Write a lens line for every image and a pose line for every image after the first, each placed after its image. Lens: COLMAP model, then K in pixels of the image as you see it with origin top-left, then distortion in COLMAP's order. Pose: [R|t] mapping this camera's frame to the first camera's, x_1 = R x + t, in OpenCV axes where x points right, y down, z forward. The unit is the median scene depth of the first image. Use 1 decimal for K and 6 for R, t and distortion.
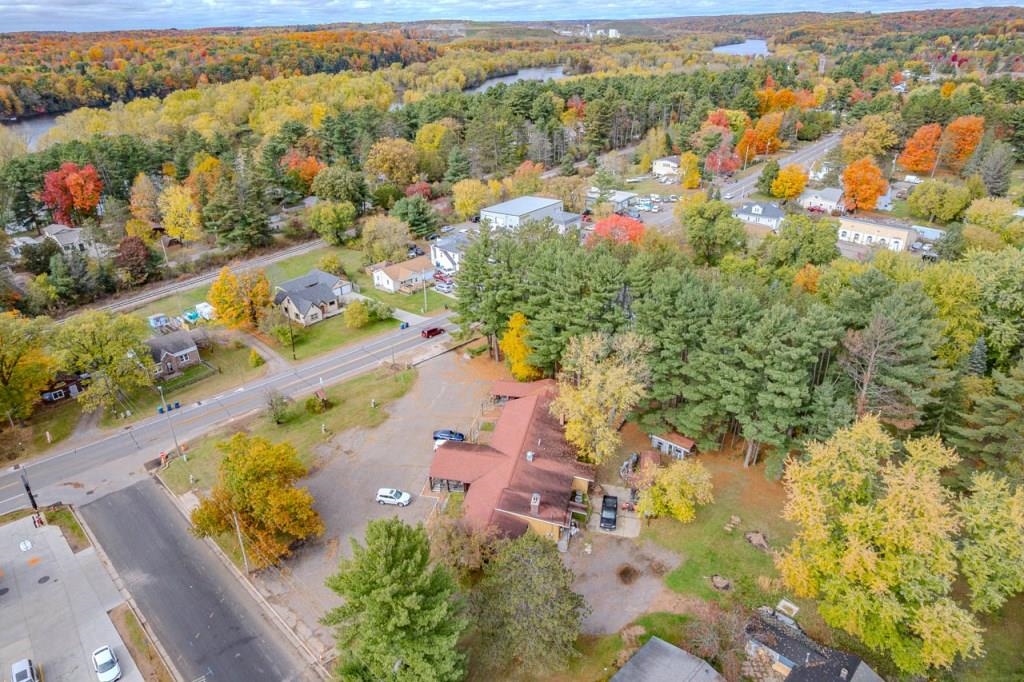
lens RADIAL K [[634.4, 0, 512.0], [0, 634.4, 341.0], [0, 0, 1]] dist [-0.021931, 0.003112]
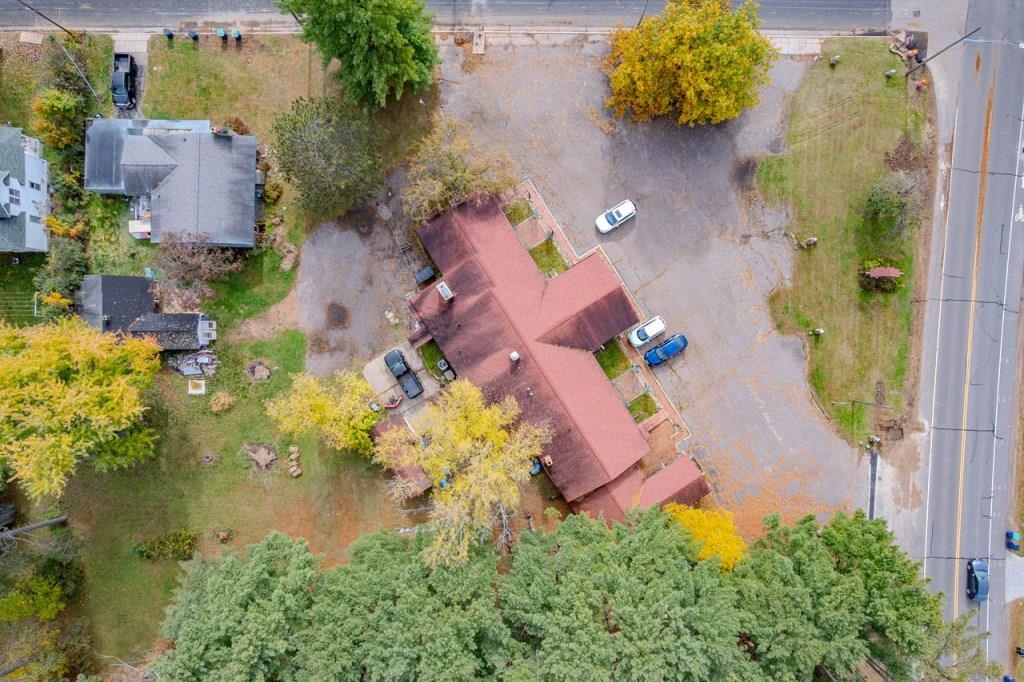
lens RADIAL K [[634.4, 0, 512.0], [0, 634.4, 341.0], [0, 0, 1]] dist [-0.021931, 0.003112]
pose [[-0.715723, 0.697636, 0.032321, -0.008634], [-0.306628, -0.355485, 0.882955, -0.506951], [0.627471, 0.622041, 0.468344, 0.668912]]
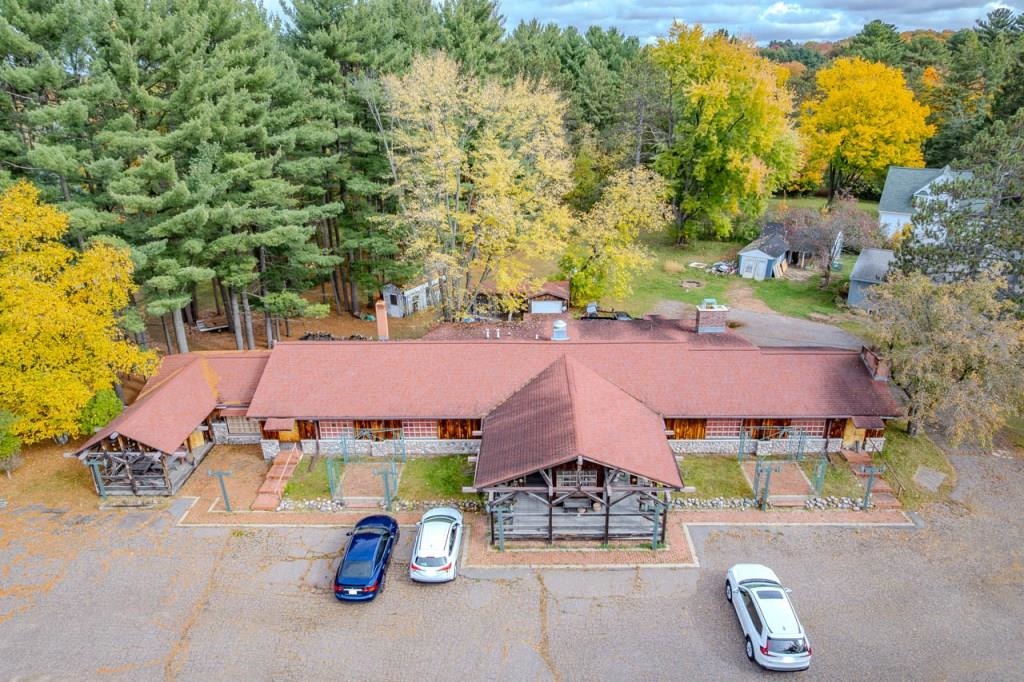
lens RADIAL K [[634.4, 0, 512.0], [0, 634.4, 341.0], [0, 0, 1]] dist [-0.021931, 0.003112]
pose [[-0.171506, -0.366523, 0.914465, -0.397173], [0.429761, 0.807412, 0.404216, -0.008986], [-0.886505, 0.462327, 0.019041, 1.089027]]
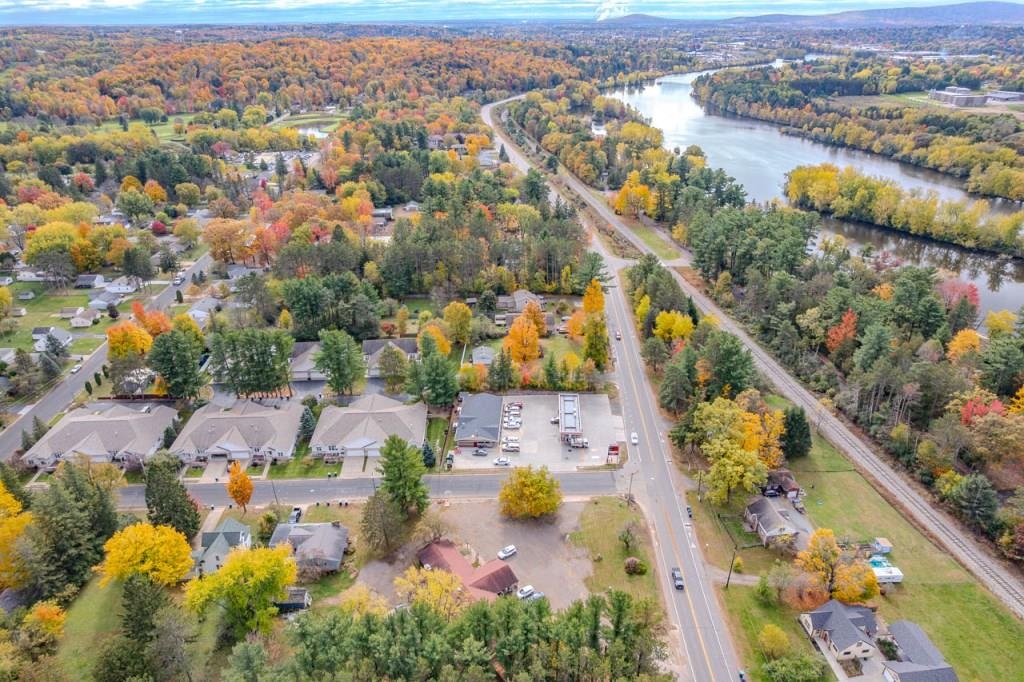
lens RADIAL K [[634.4, 0, 512.0], [0, 634.4, 341.0], [0, 0, 1]] dist [-0.021931, 0.003112]
pose [[-0.674174, 0.362874, -0.643282, 0.767406], [-0.321193, 0.640258, 0.697786, -1.444982], [0.665074, 0.677047, -0.315093, 1.226861]]
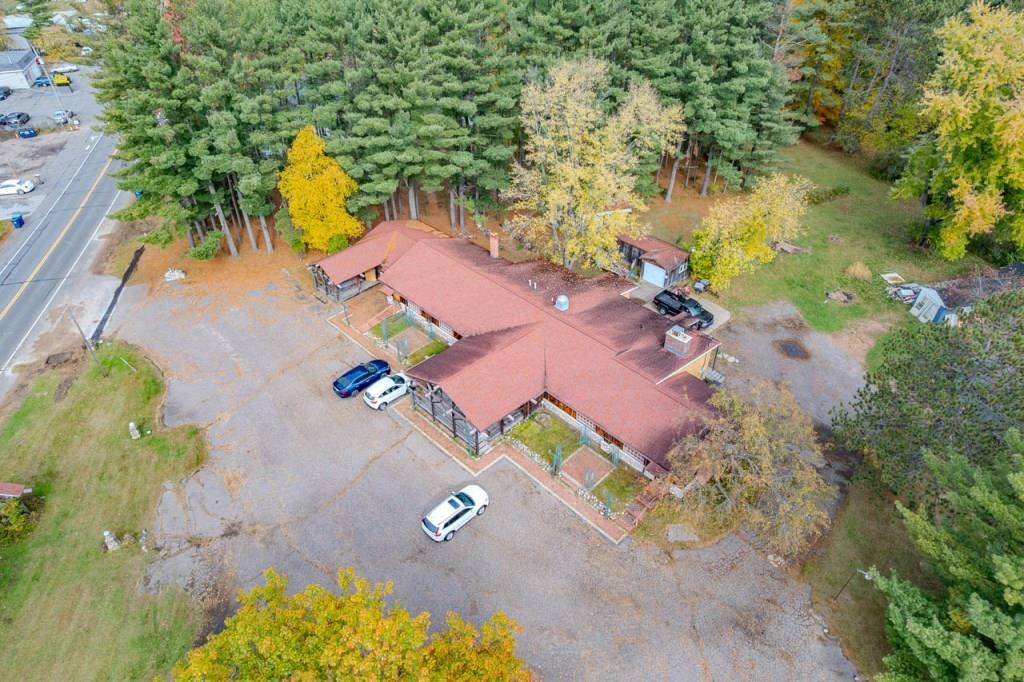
lens RADIAL K [[634.4, 0, 512.0], [0, 634.4, 341.0], [0, 0, 1]] dist [-0.021931, 0.003112]
pose [[0.557726, -0.509922, 0.654921, -0.434773], [0.361650, 0.859492, 0.361224, -0.024165], [-0.747095, 0.035388, 0.663774, 0.678986]]
